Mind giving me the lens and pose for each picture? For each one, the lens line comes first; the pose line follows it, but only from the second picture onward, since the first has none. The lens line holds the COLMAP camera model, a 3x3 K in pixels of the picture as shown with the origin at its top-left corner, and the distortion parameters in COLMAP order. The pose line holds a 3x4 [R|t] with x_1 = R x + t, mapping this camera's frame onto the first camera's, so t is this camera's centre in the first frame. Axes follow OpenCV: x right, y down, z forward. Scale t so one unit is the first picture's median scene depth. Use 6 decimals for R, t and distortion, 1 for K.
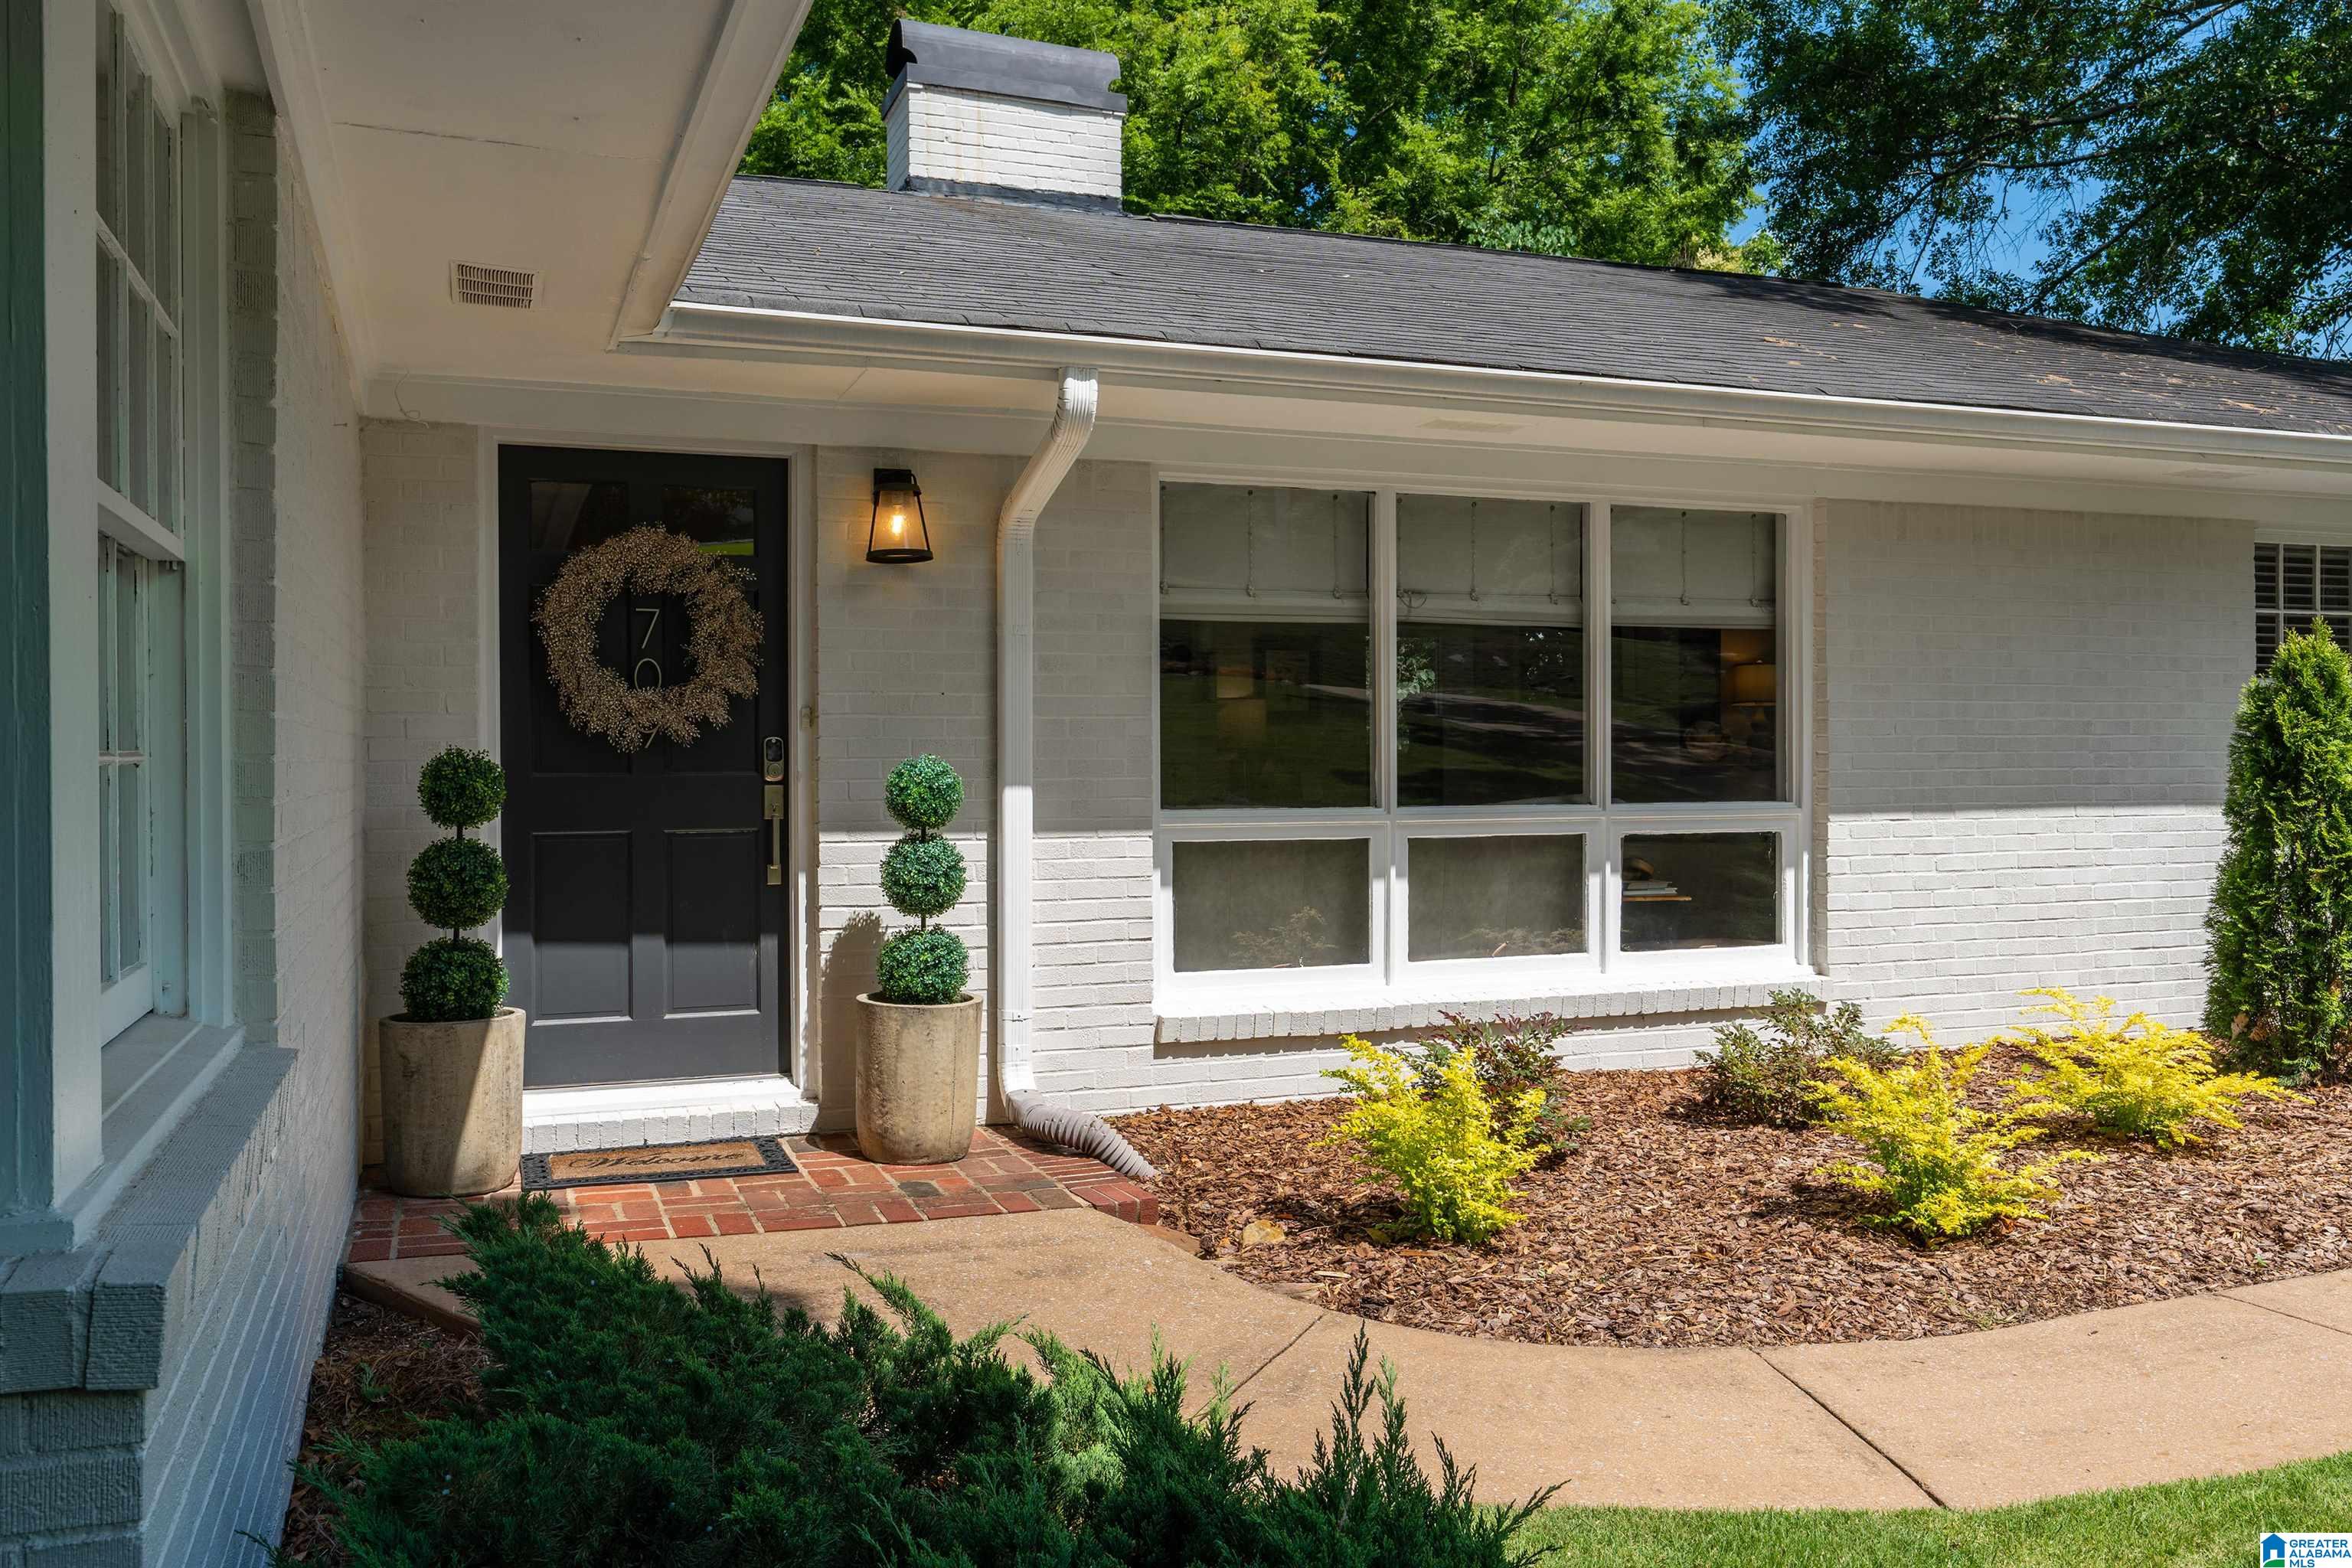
lens RADIAL K [[1876.4, 0, 1180.8], [0, 1876.4, 776.6], [0, 0, 1]] dist [0.005517, 0.002260]
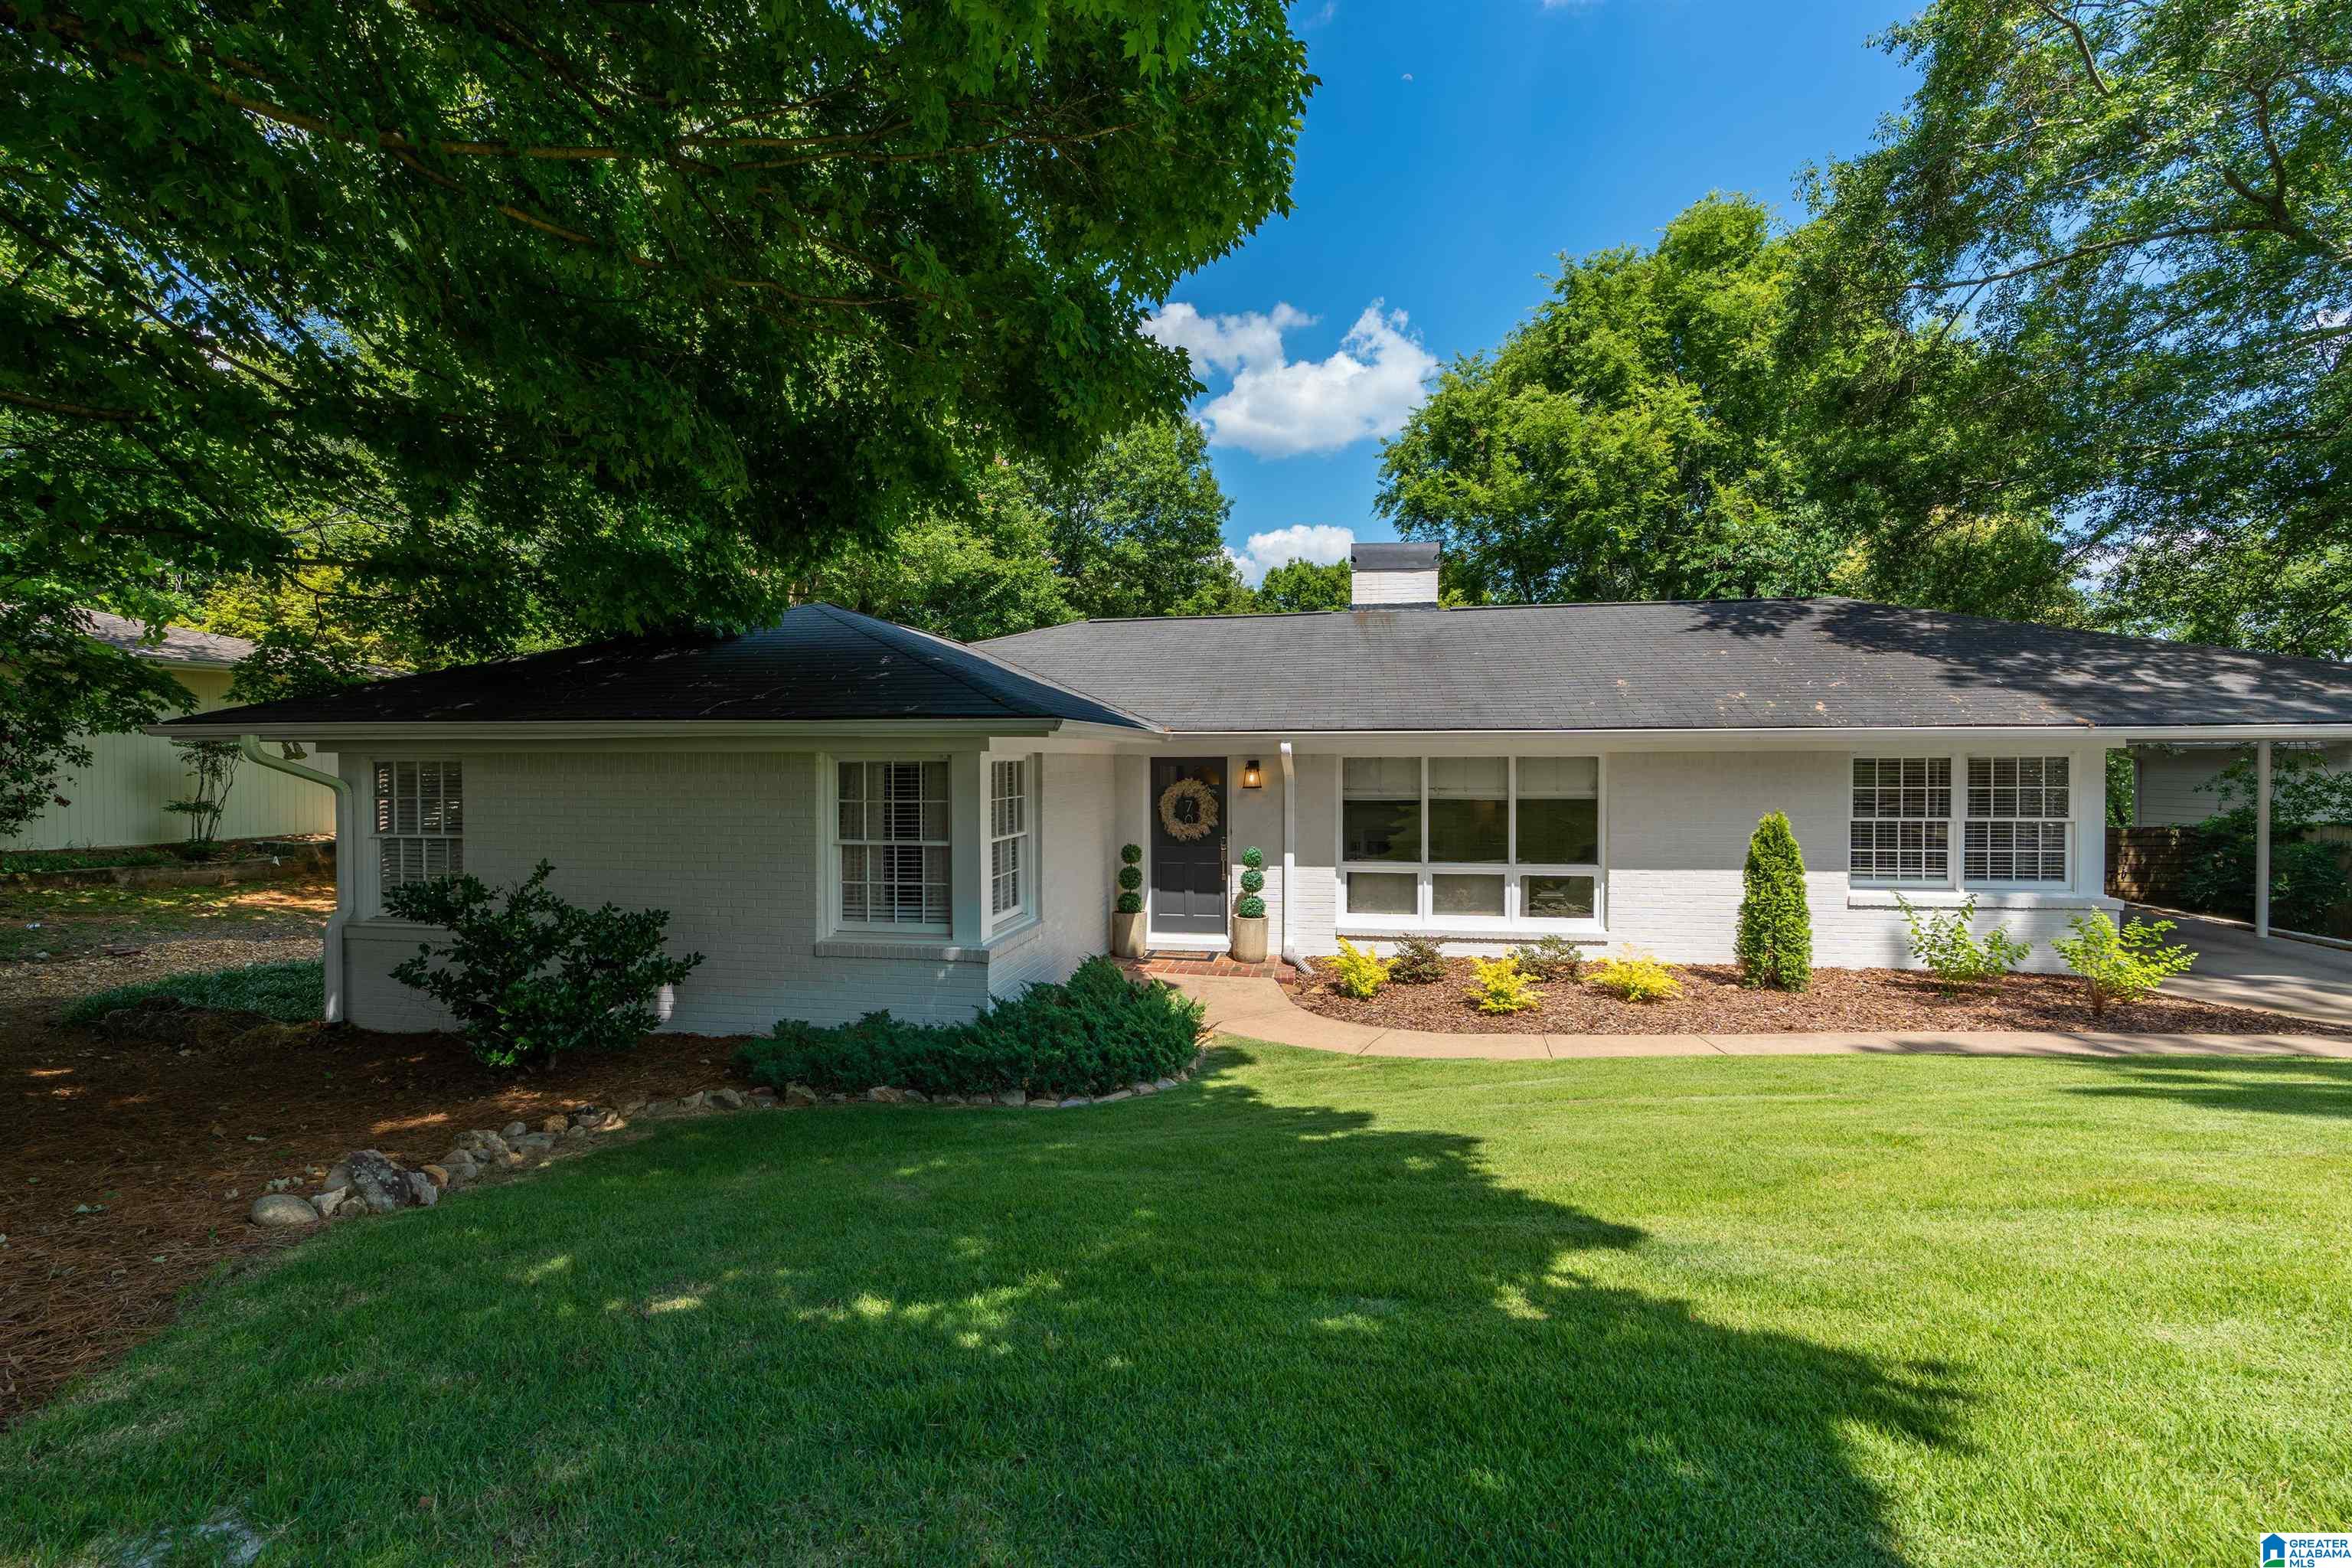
lens RADIAL K [[1060.6, 0, 1188.4], [0, 1060.6, 772.7], [0, 0, 1]] dist [-0.001733, -0.000072]
pose [[0.859809, 0.010008, -0.510518, 0.664204], [-0.004712, 0.999921, 0.011665, -0.148169], [0.510595, -0.007624, 0.859788, -0.657270]]
